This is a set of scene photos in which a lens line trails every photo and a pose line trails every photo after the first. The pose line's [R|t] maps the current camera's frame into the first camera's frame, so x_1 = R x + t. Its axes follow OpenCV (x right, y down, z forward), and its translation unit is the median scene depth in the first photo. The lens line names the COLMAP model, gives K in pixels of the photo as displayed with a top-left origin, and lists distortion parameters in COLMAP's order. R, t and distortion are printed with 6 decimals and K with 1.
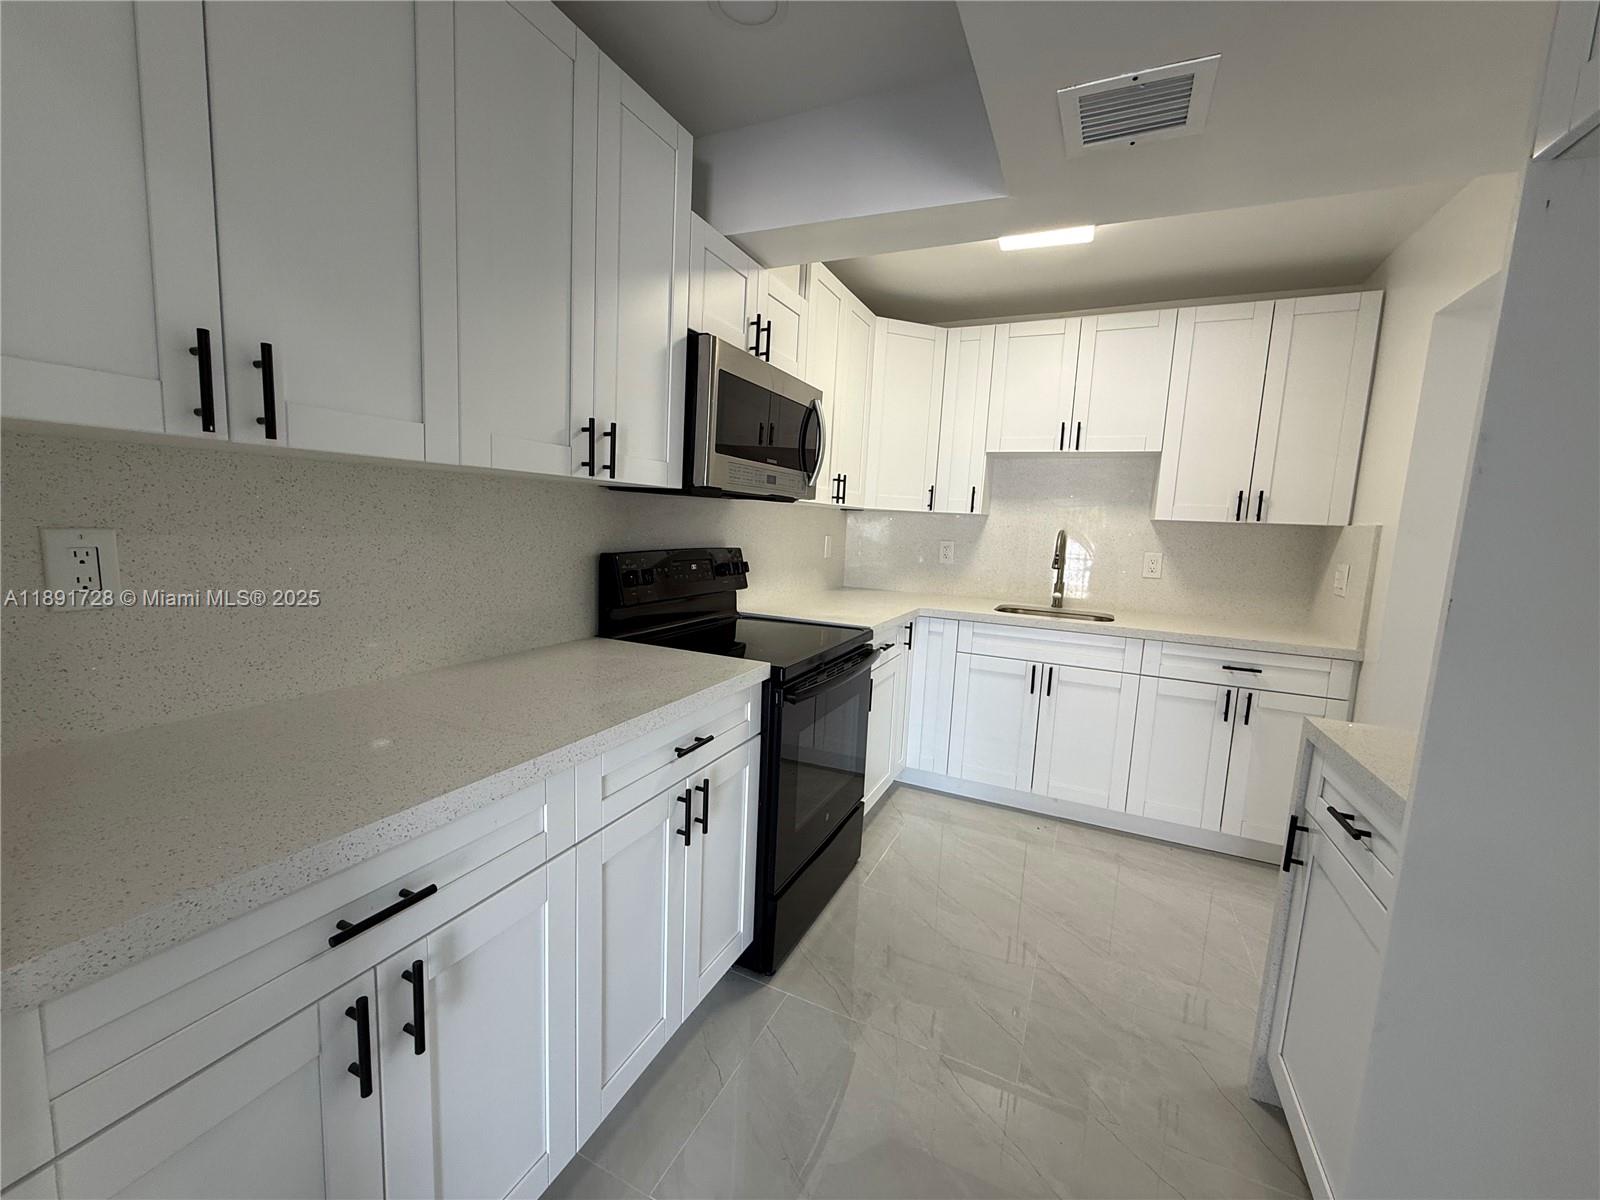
lens RADIAL K [[638.9, 0, 797.5], [0, 638.9, 598.6], [0, 0, 1]] dist [-0.000054, 0.000338]
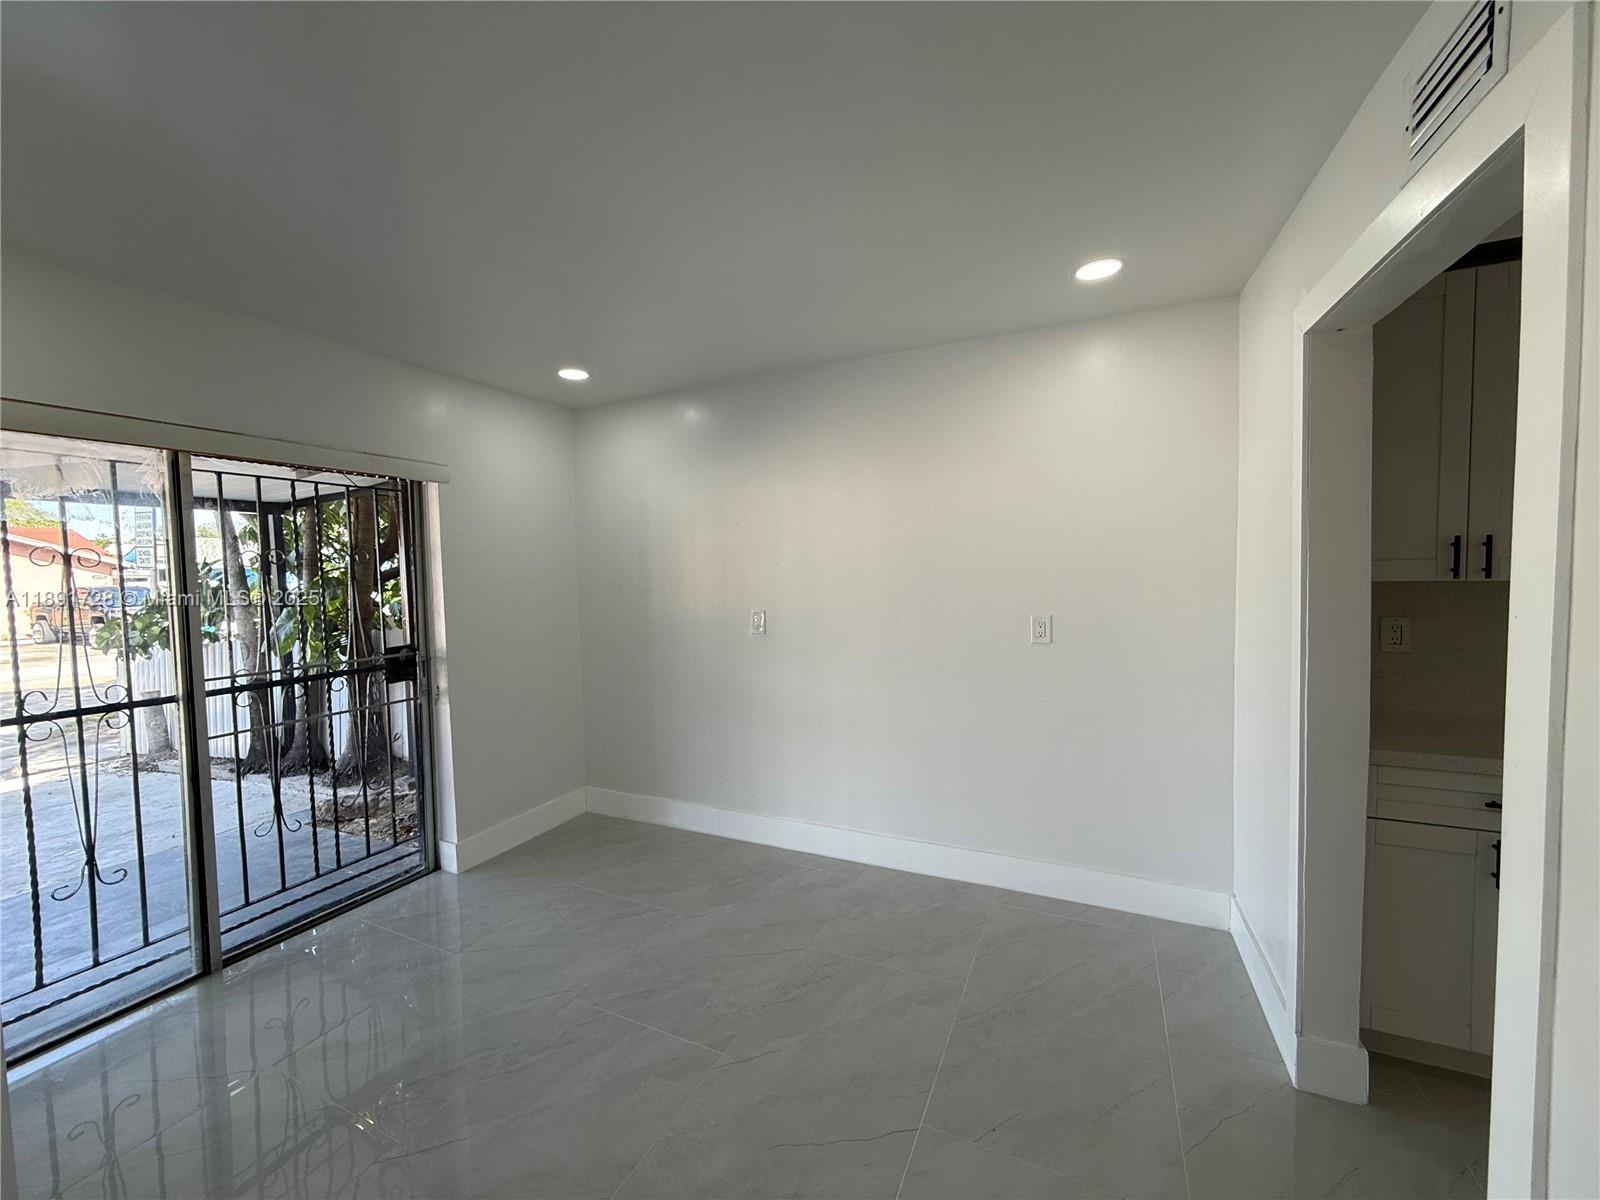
lens RADIAL K [[638.9, 0, 798.4], [0, 638.9, 594.2], [0, 0, 1]] dist [-0.000054, 0.000338]
pose [[0.016021, 0.003614, -0.999865, 1.311280], [-0.107774, 0.994174, 0.001866, 0.042188], [0.994046, 0.107730, 0.016317, -1.353154]]
